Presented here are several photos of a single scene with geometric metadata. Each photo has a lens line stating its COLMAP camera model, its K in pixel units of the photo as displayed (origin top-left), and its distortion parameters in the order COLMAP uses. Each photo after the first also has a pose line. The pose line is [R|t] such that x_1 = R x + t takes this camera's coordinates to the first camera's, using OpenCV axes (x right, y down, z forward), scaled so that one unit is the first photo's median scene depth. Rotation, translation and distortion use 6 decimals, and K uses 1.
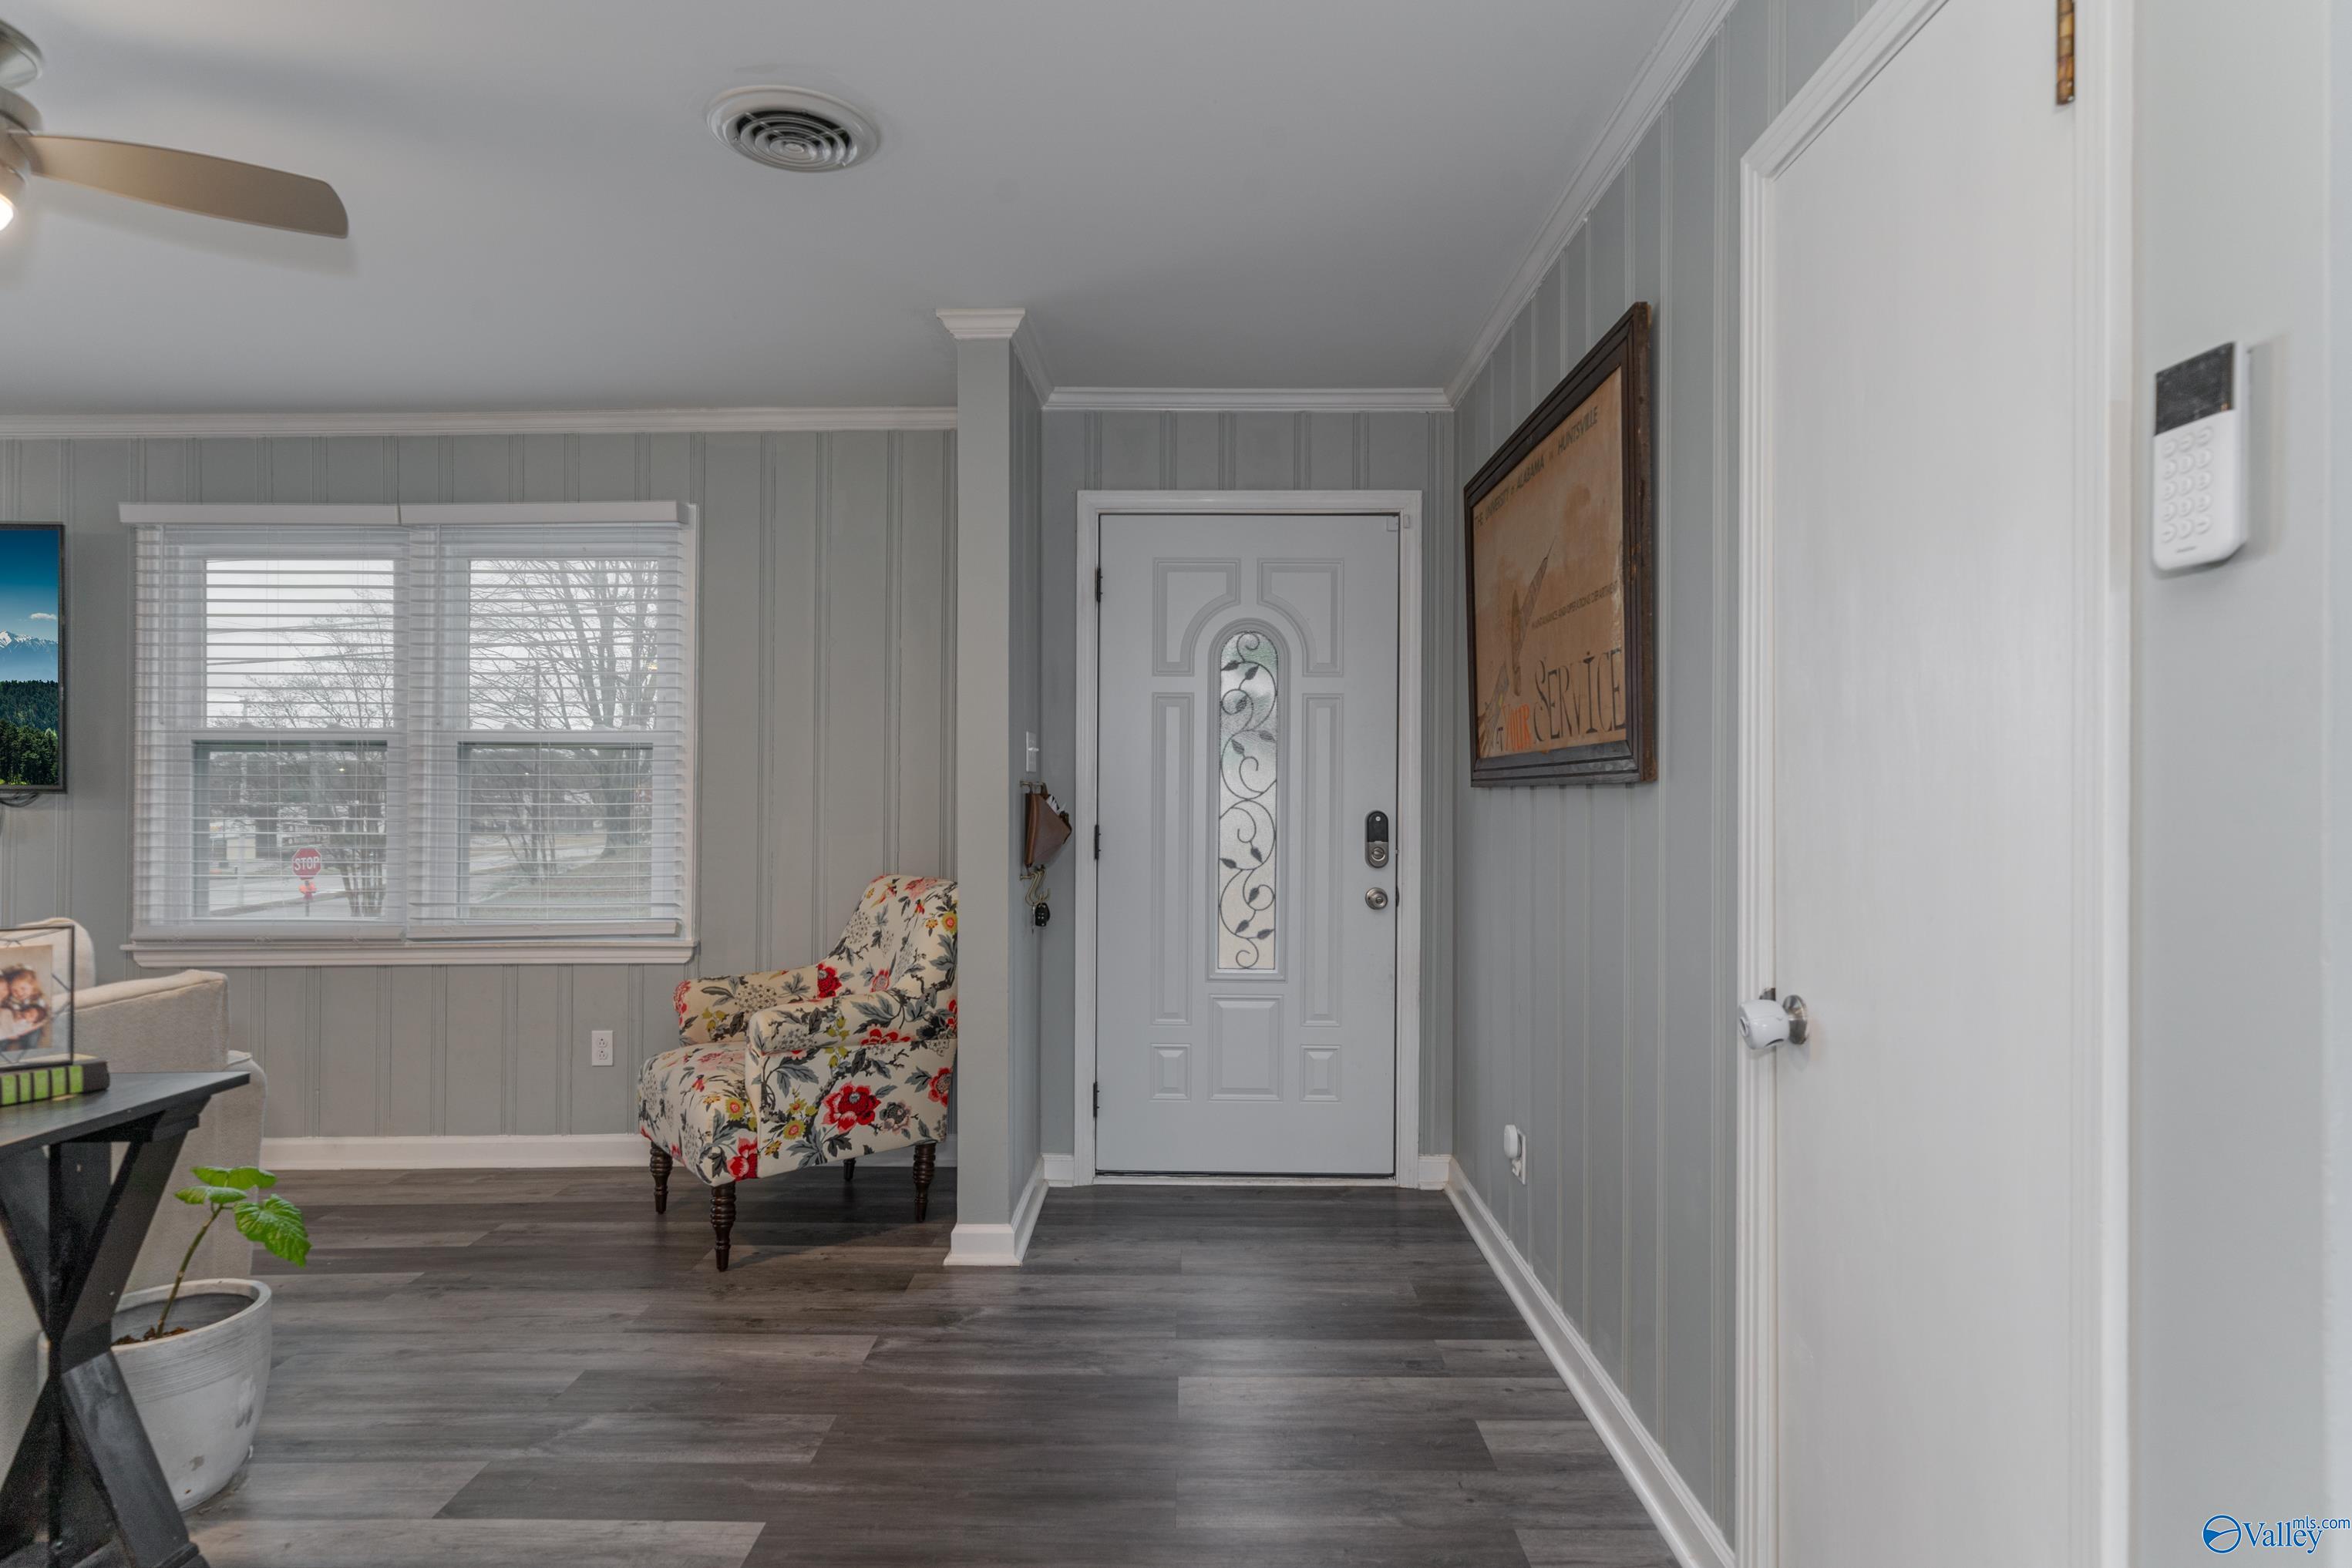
lens RADIAL K [[1331.5, 0, 1176.0], [0, 1331.5, 784.0], [0, 0, 1]] dist [-0.004058, -0.001124]
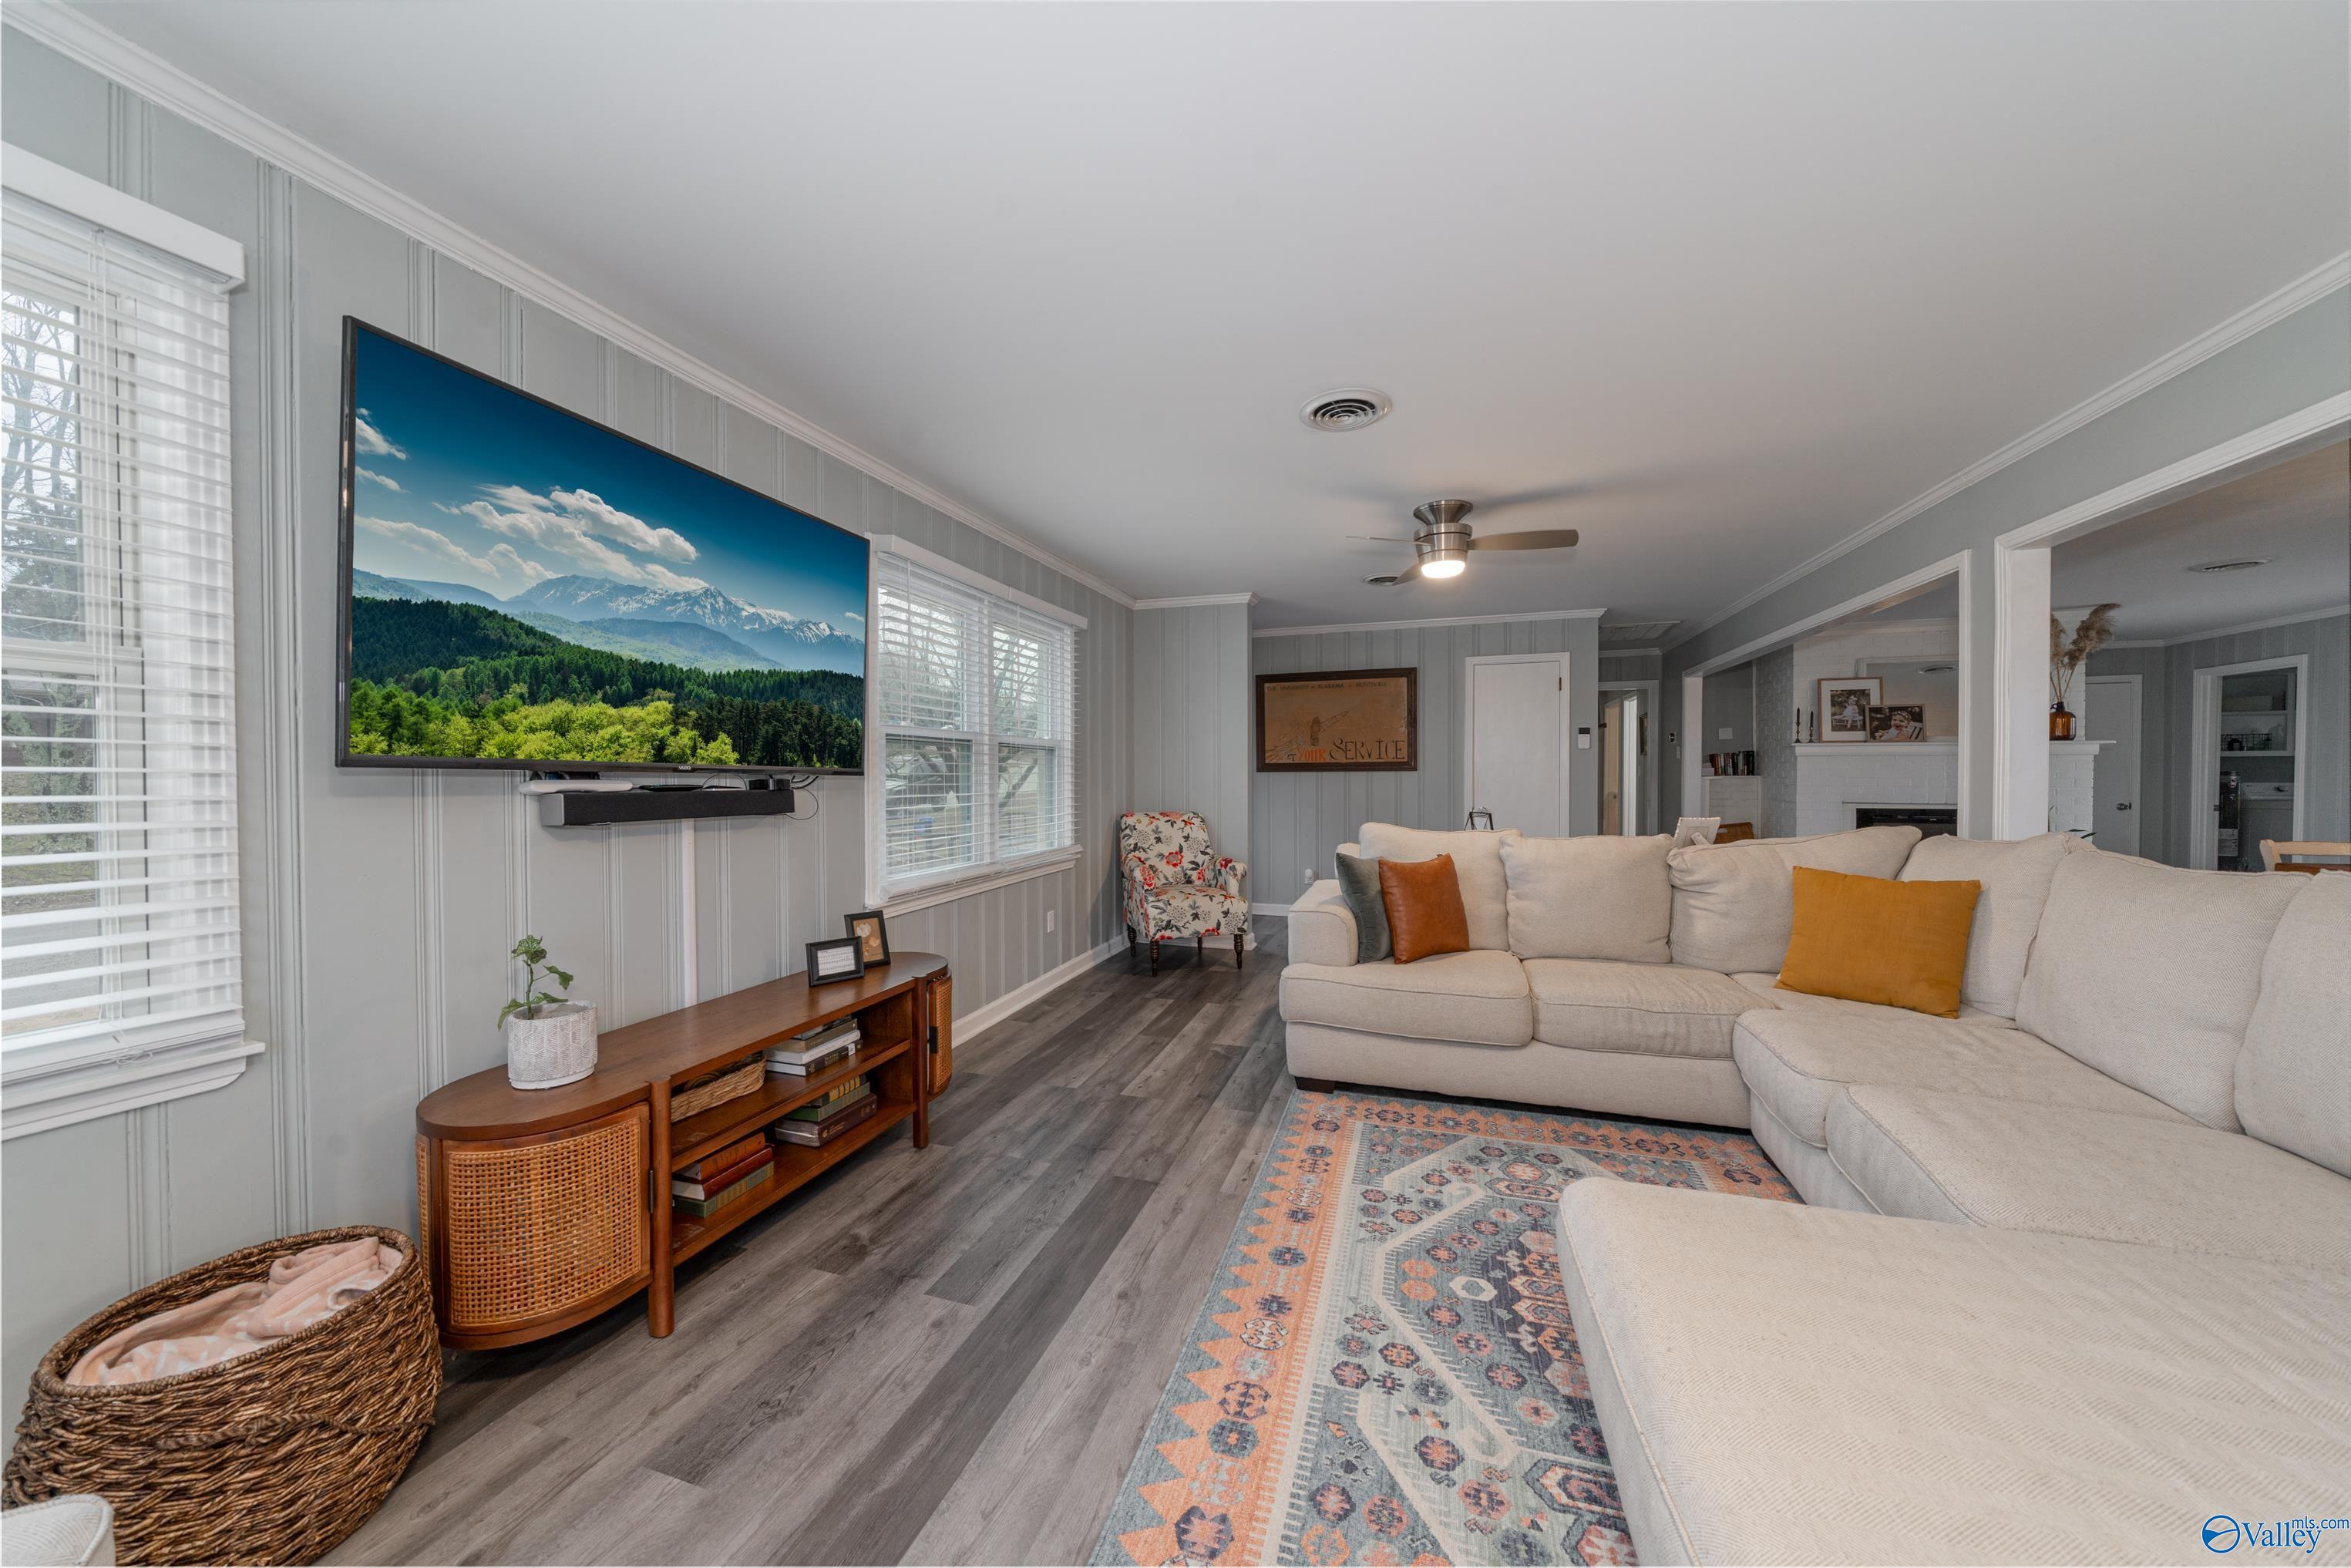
lens RADIAL K [[794.4, 0, 1210.5], [0, 794.4, 776.4], [0, 0, 1]] dist [-0.010793, 0.001476]
pose [[0.262744, -0.006632, 0.964843, -1.412903], [-0.000685, 0.999975, 0.007060, 0.002364], [-0.964865, -0.002516, 0.262733, 0.537786]]
